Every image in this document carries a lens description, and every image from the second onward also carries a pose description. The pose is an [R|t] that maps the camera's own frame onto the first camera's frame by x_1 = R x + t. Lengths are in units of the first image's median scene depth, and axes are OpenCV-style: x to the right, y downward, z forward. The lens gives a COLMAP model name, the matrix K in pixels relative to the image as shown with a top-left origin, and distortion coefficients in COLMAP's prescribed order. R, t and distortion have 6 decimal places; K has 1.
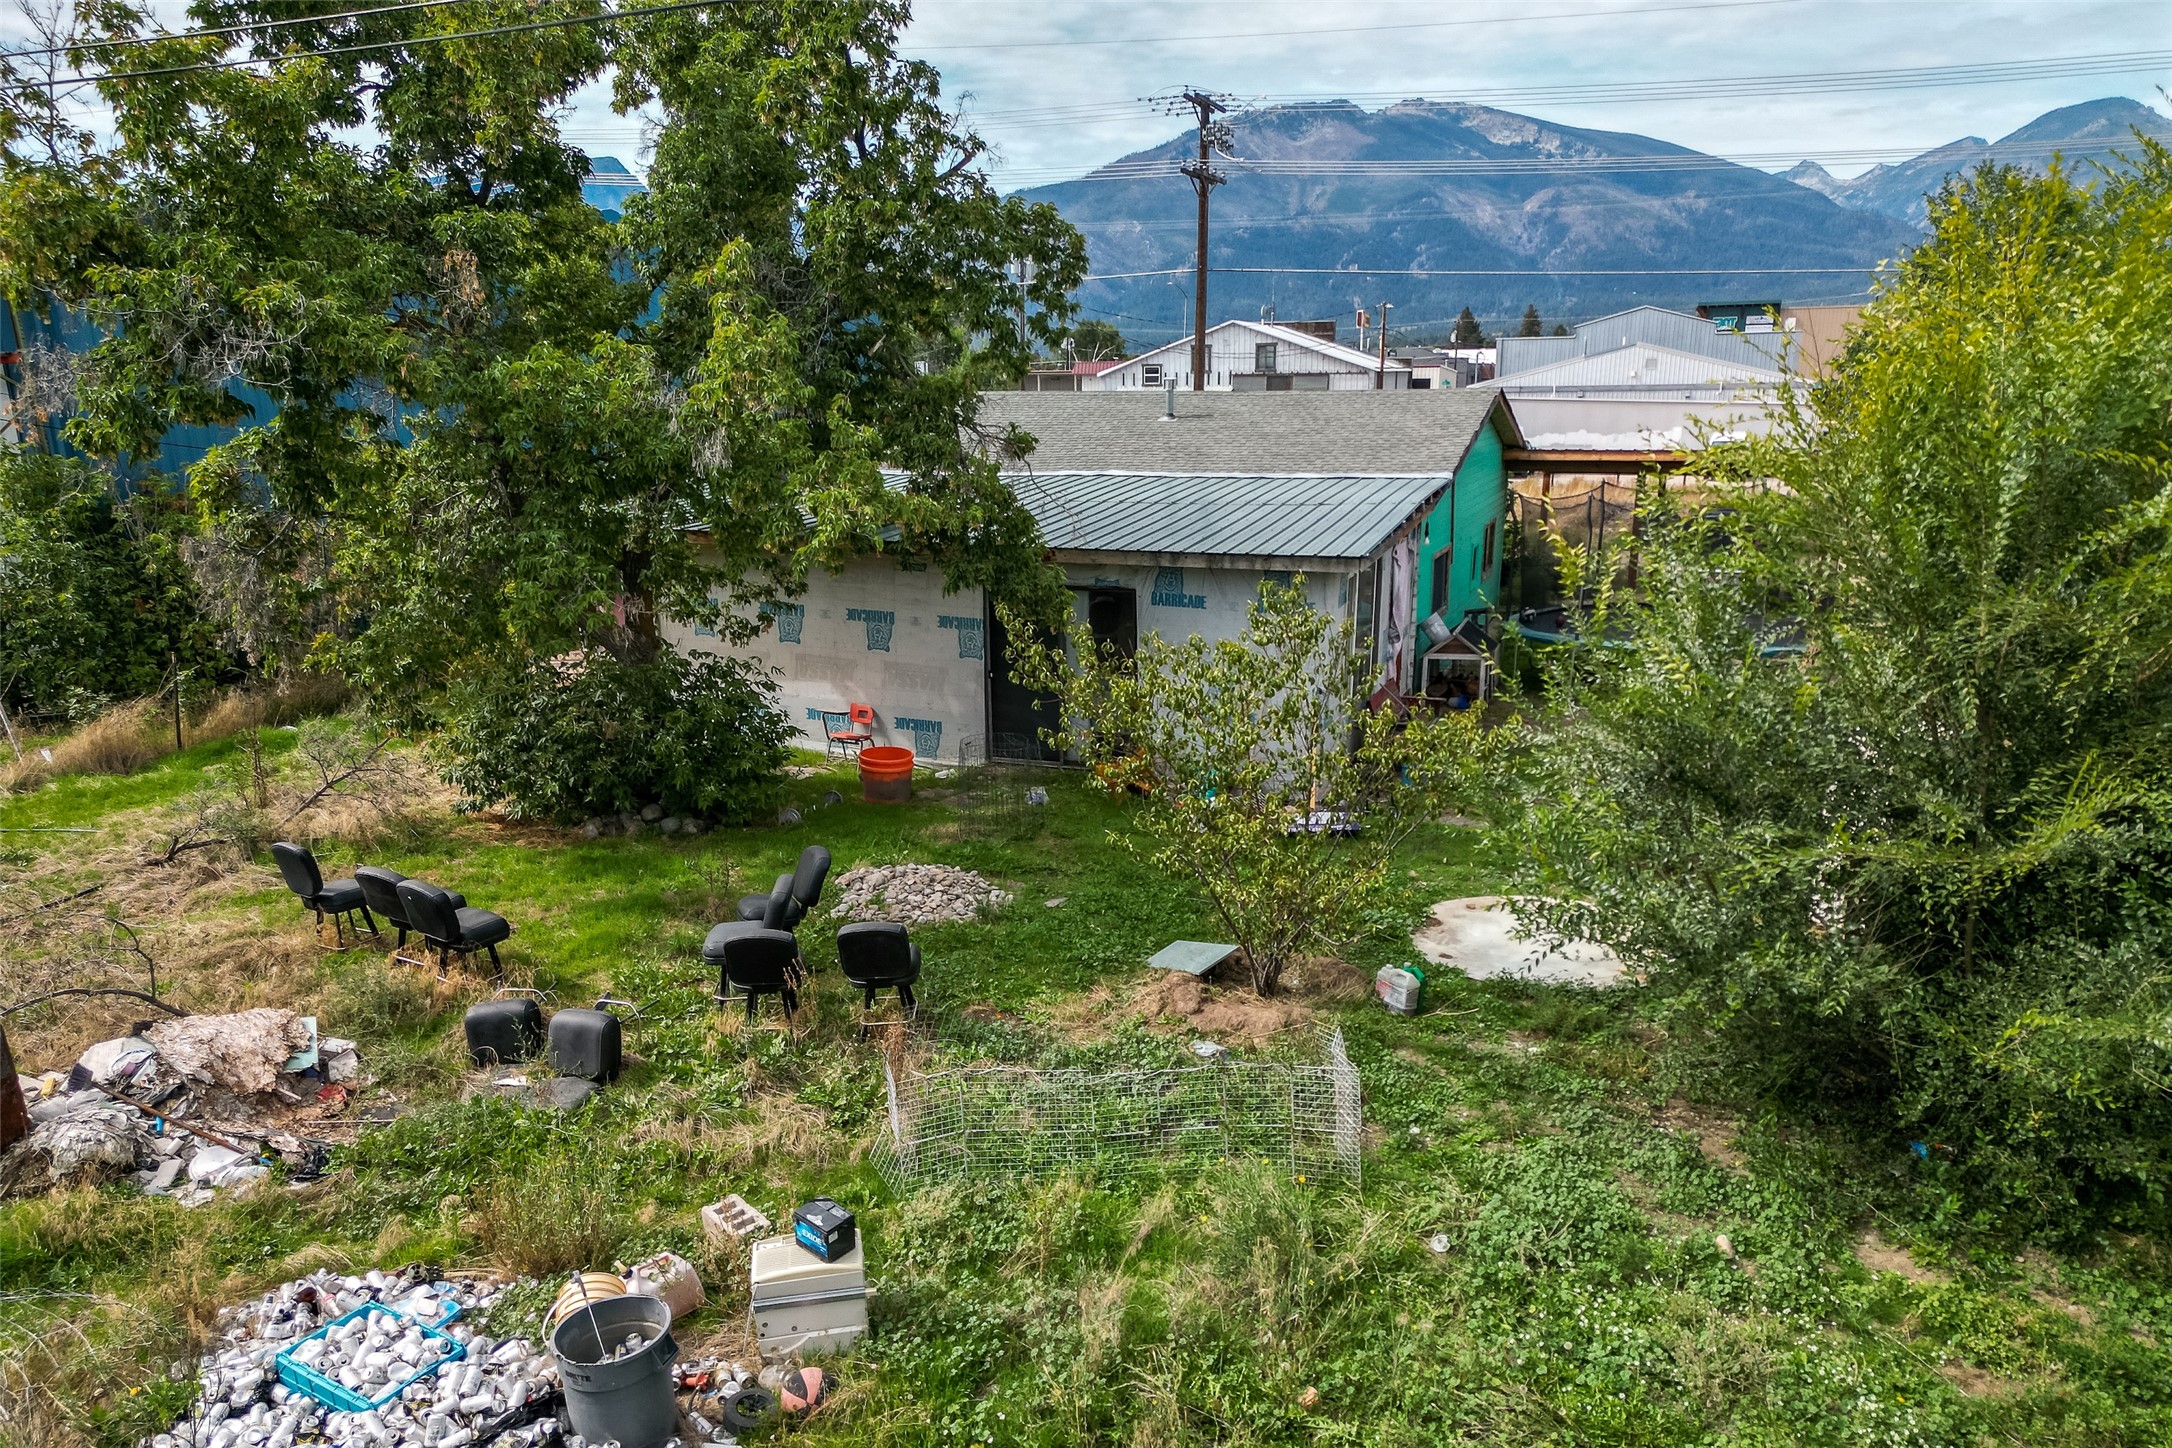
lens RADIAL K [[1561.1, 0, 1109.6], [0, 1561.1, 718.7], [0, 0, 1]] dist [0.088299, -0.080019]
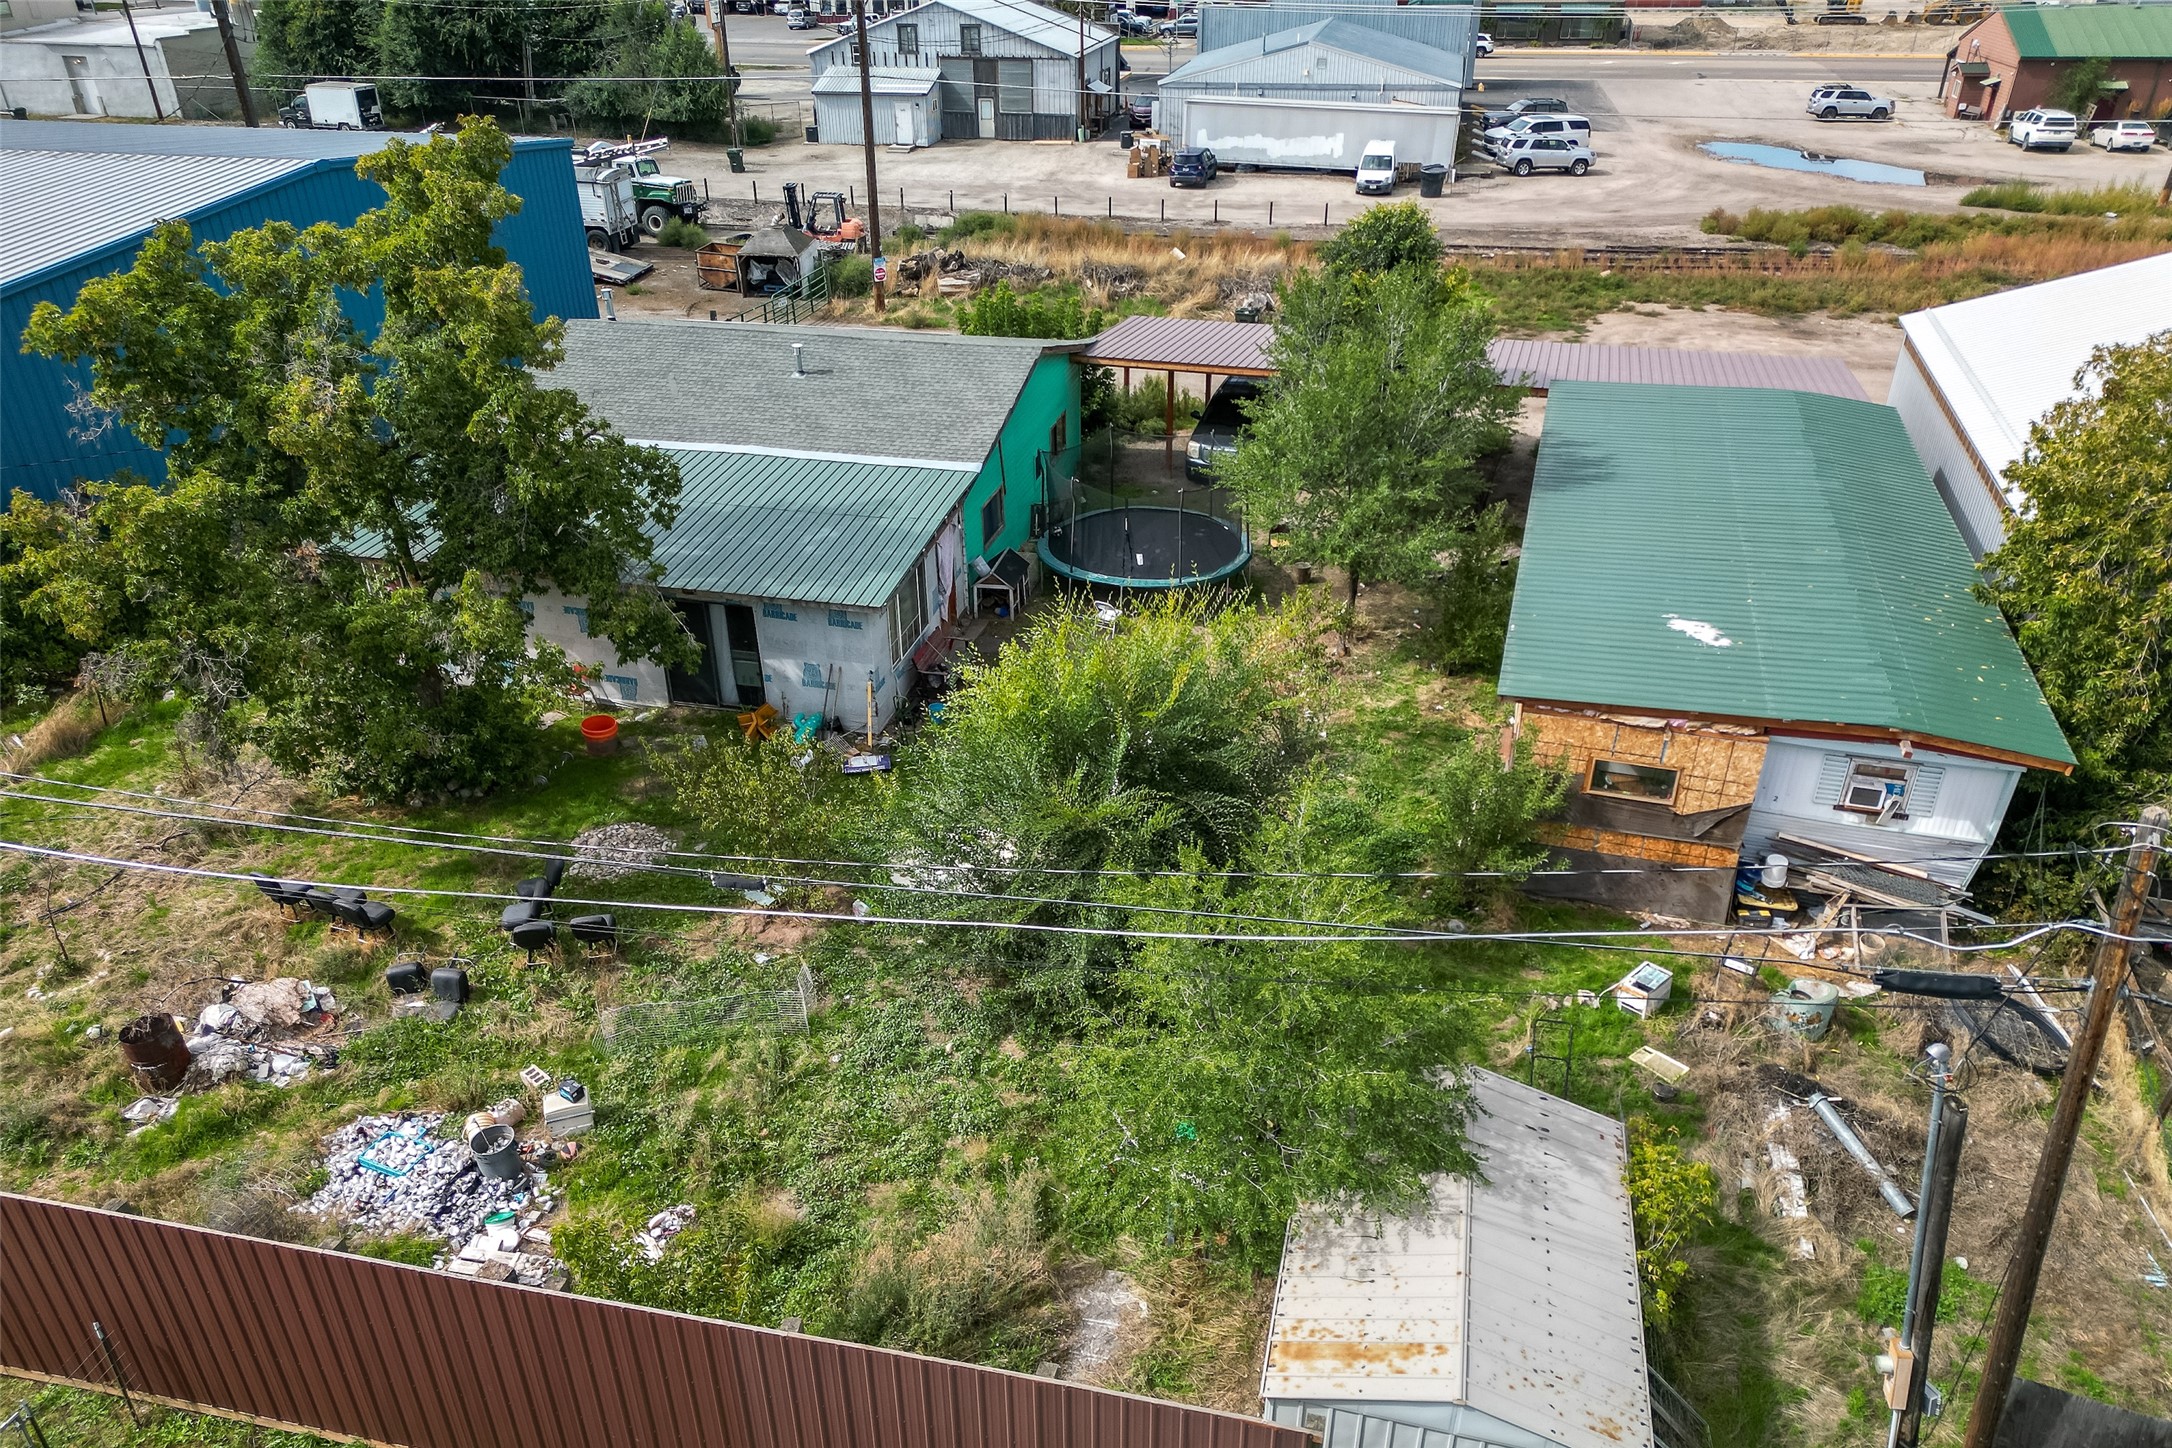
lens RADIAL K [[1561.1, 0, 1109.6], [0, 1561.1, 718.7], [0, 0, 1]] dist [0.088299, -0.080019]
pose [[0.989968, -0.062201, 0.126864, 0.317290], [0.027102, 0.964808, 0.261556, -0.726995], [-0.138668, -0.255494, 0.956815, -1.142199]]
